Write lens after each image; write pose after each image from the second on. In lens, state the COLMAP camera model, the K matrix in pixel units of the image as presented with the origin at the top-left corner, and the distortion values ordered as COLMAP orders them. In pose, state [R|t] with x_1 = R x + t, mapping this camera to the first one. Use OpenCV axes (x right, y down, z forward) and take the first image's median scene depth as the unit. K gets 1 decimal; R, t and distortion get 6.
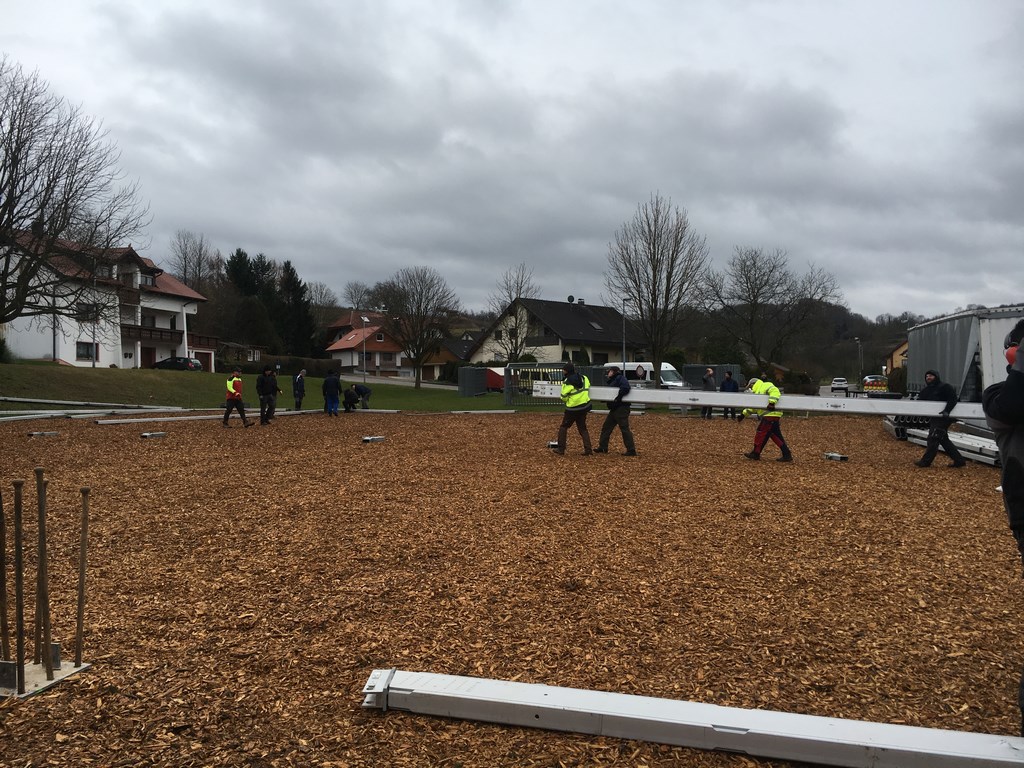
lens RADIAL K [[876.9, 0, 512.0], [0, 876.9, 384.0], [0, 0, 1]] dist [0.096373, -0.143361]
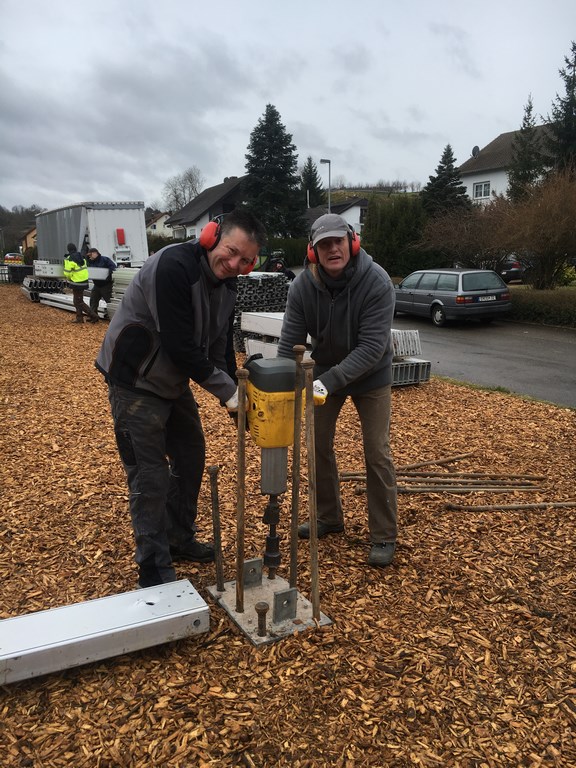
lens RADIAL K [[657.6, 0, 288.0], [0, 657.6, 384.0], [0, 0, 1]] dist [0.096373, -0.143361]
pose [[0.717651, -0.121966, 0.685640, 0.119122], [-0.004250, 0.983759, 0.179446, 0.021917], [-0.696390, -0.131693, 0.705477, 0.242919]]
